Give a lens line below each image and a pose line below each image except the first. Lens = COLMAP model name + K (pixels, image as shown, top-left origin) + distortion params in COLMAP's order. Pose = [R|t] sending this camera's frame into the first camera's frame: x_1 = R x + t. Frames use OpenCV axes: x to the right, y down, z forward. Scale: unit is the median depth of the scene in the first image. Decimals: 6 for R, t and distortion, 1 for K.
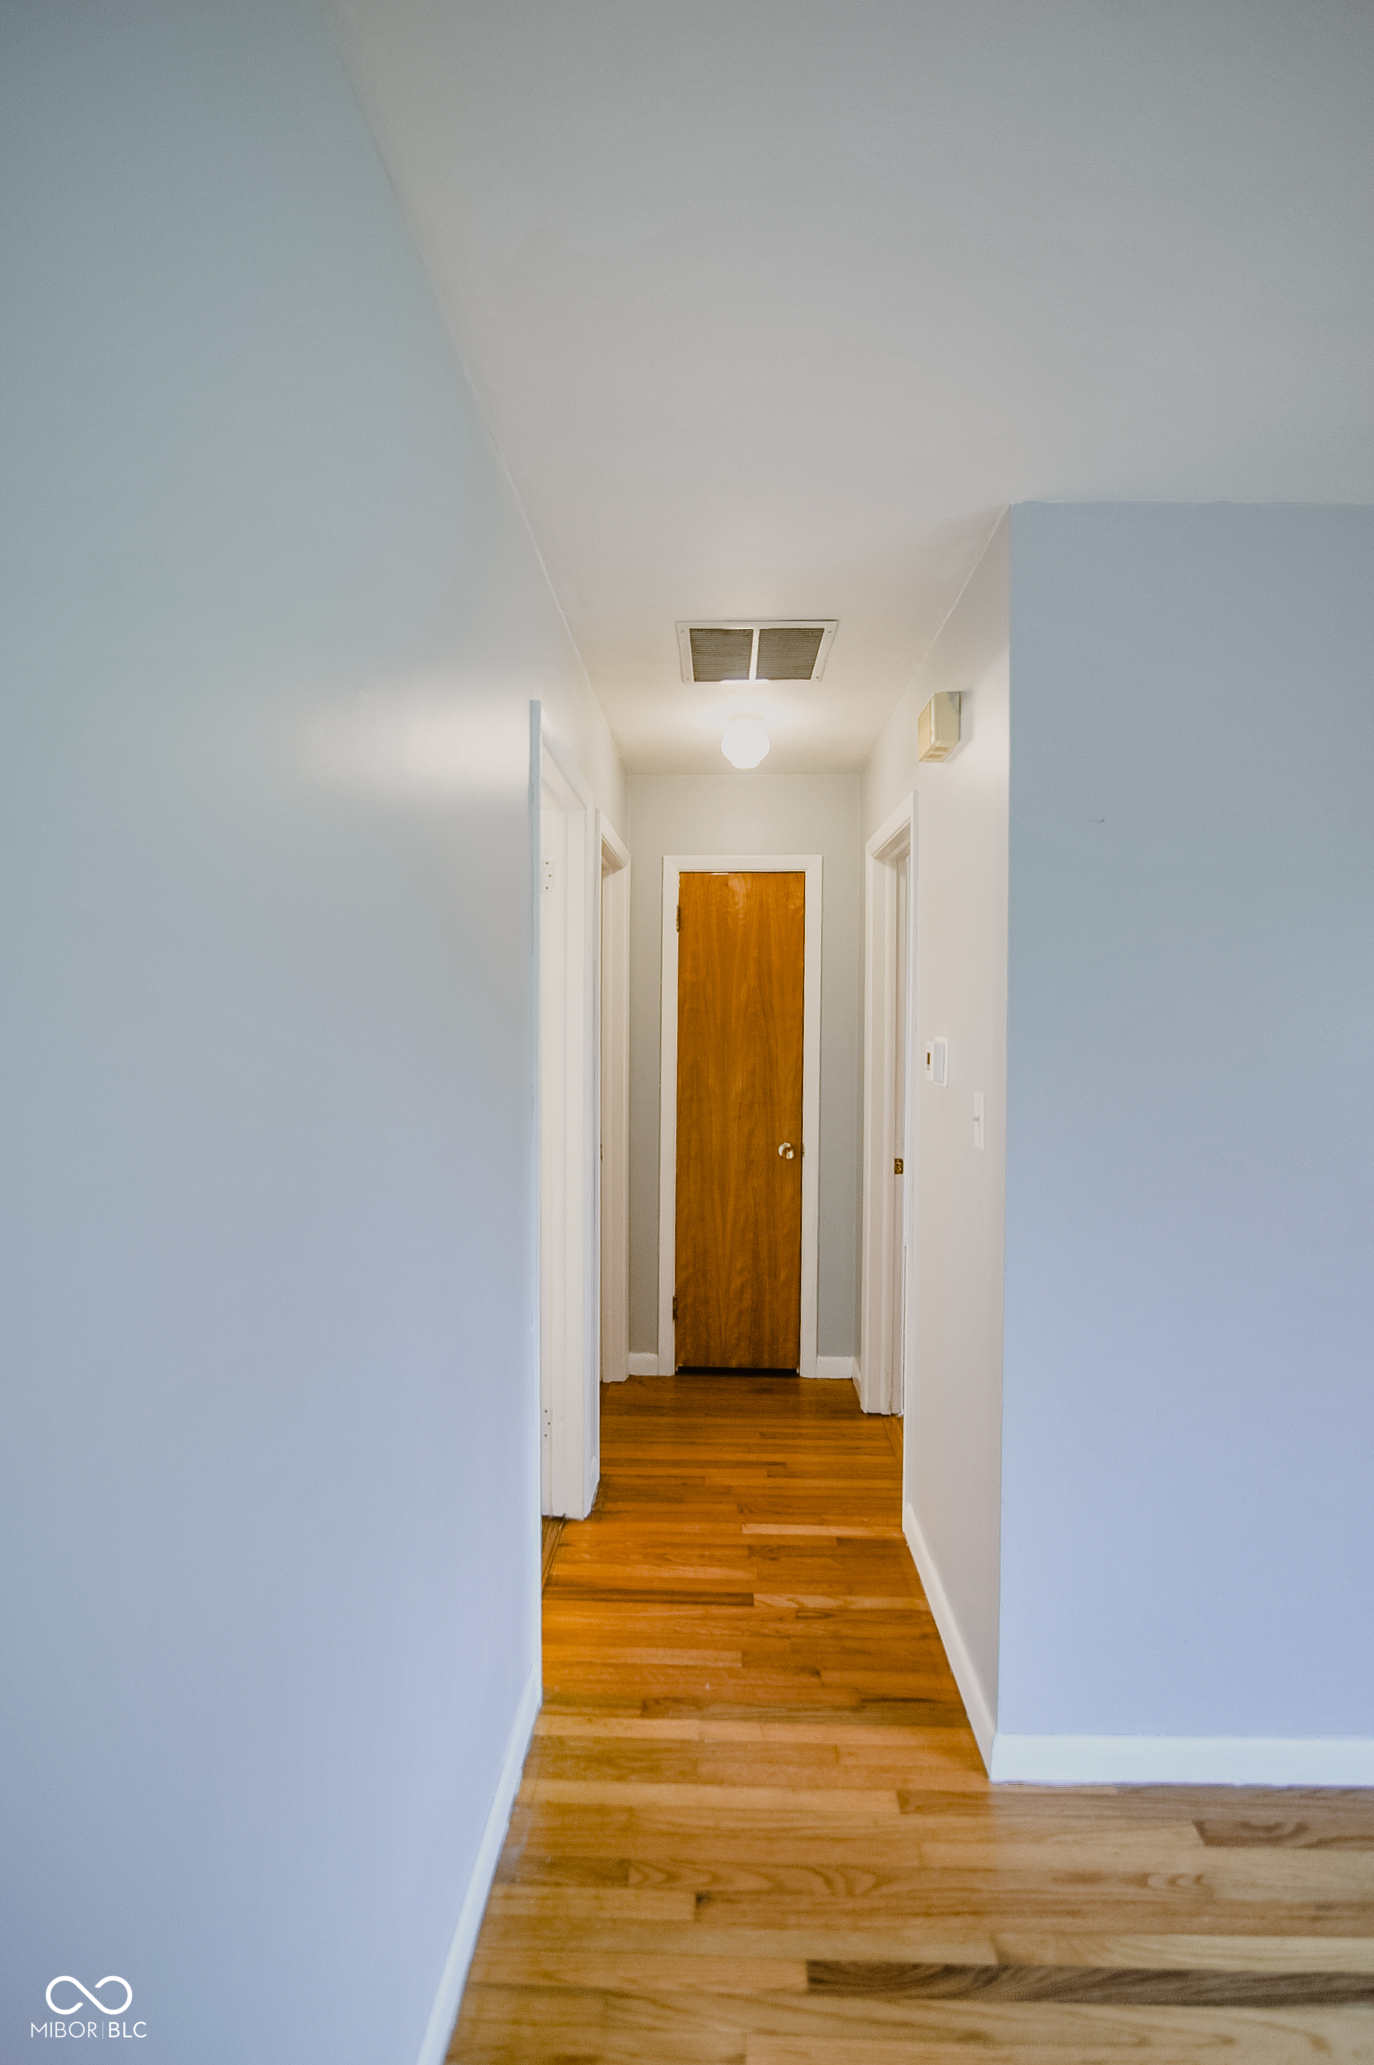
lens RADIAL K [[969.9, 0, 687.0], [0, 969.9, 1032.5], [0, 0, 1]] dist [-0.021596, 0.000681]
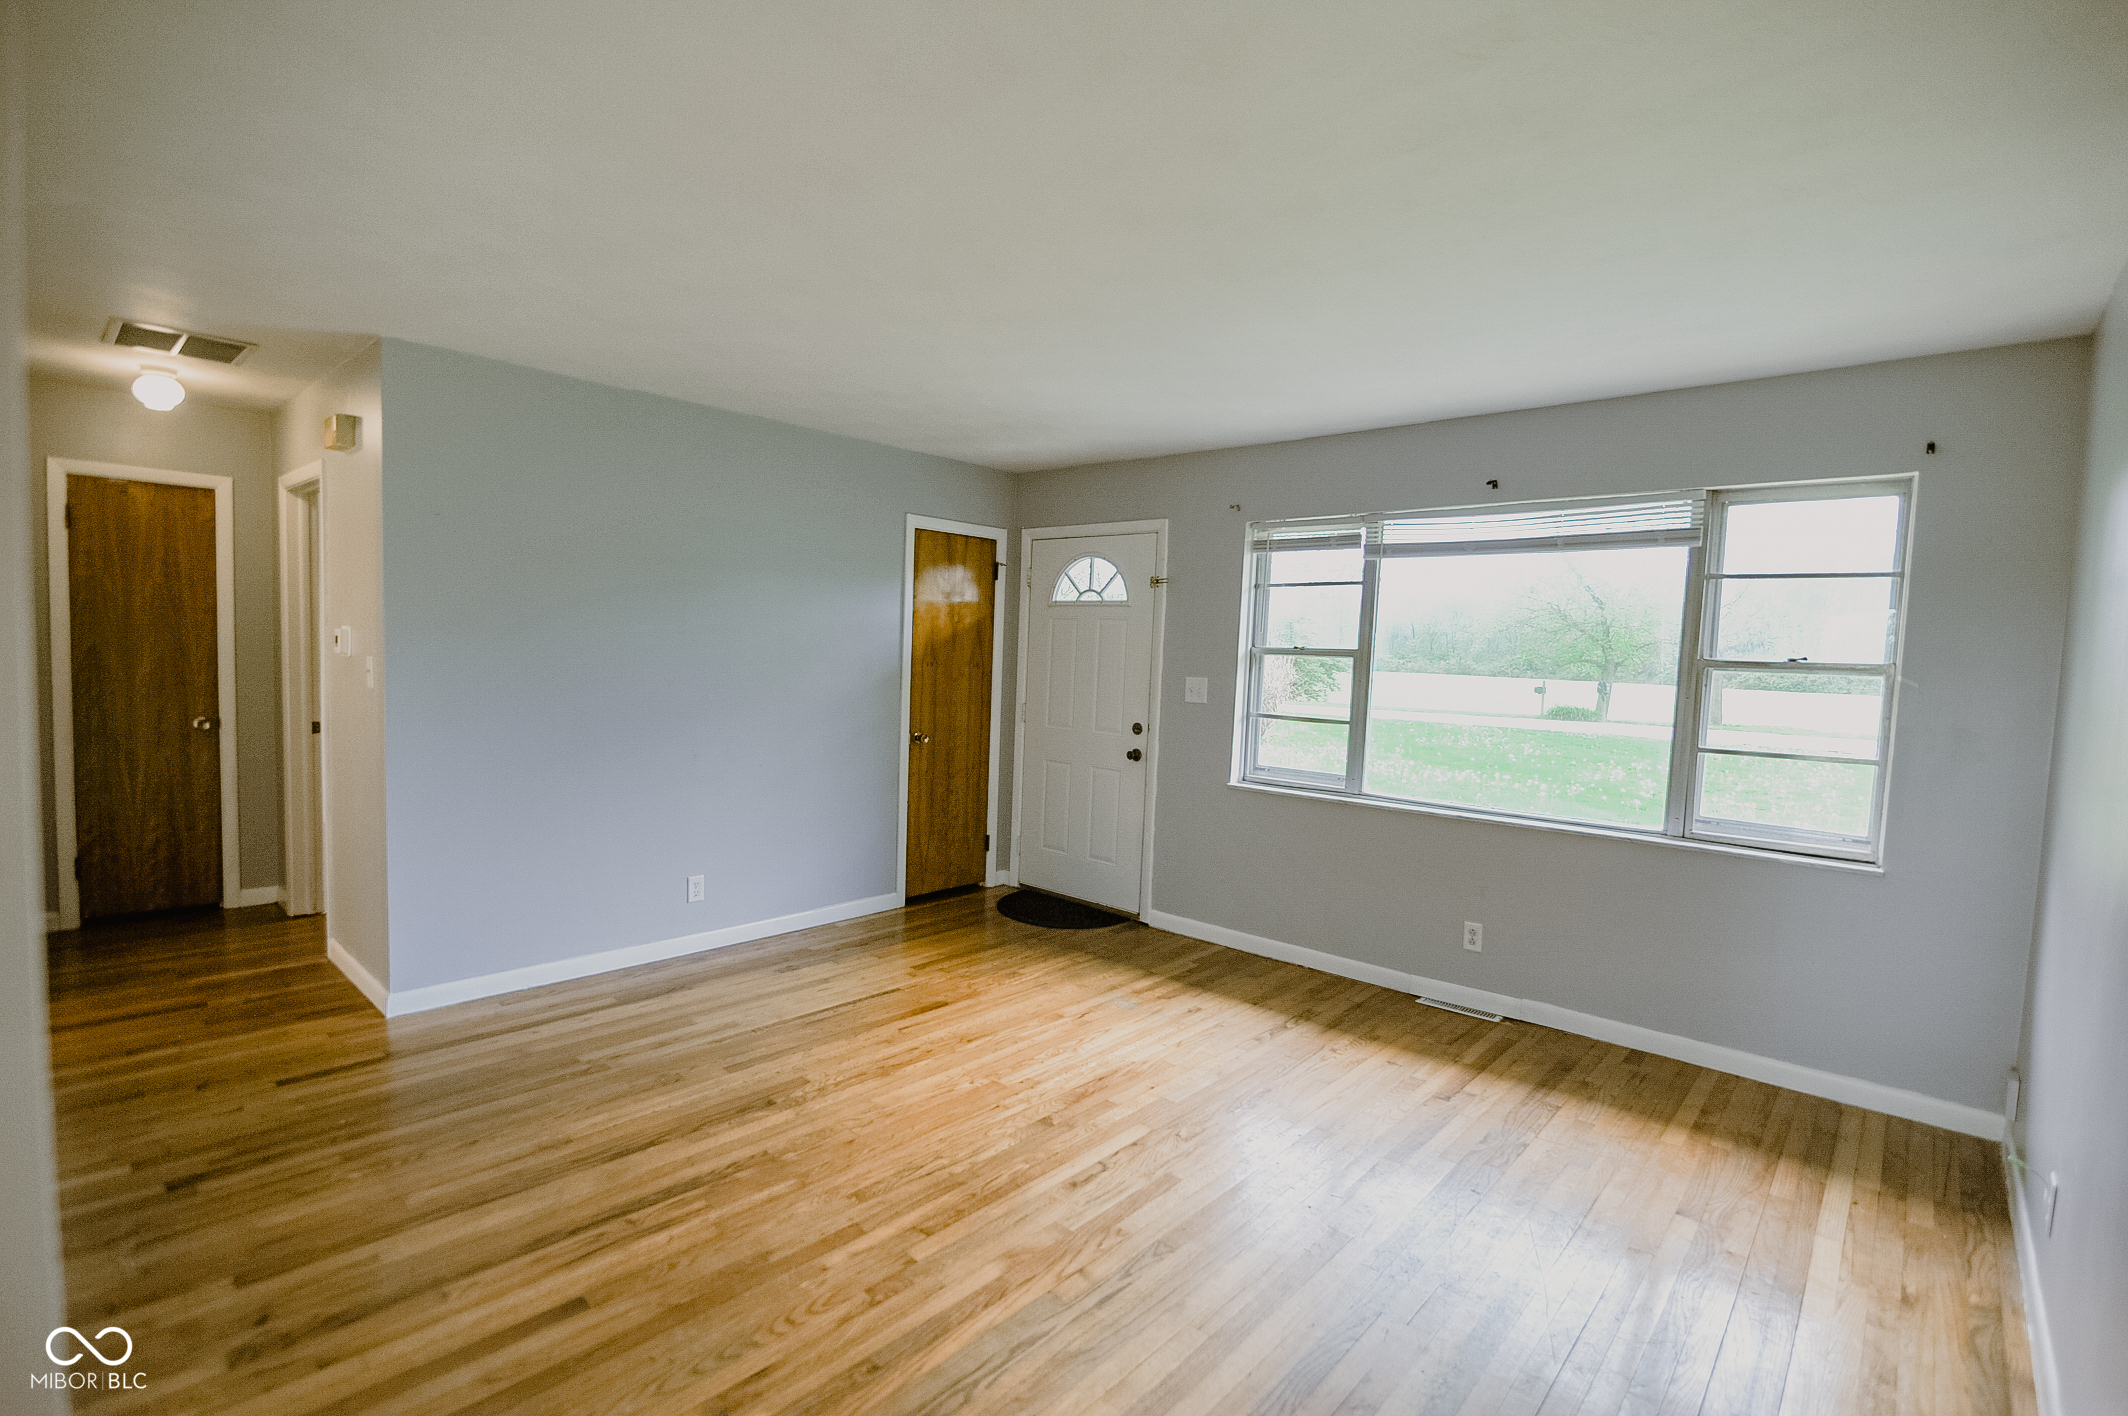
lens RADIAL K [[979.0, 0, 1074.6], [0, 979.0, 720.7], [0, 0, 1]] dist [-0.021207, 0.002029]
pose [[0.636561, -0.035361, 0.770416, -0.128254], [-0.018558, 0.997957, 0.061139, 0.025942], [-0.771003, -0.053216, 0.634604, -0.588267]]
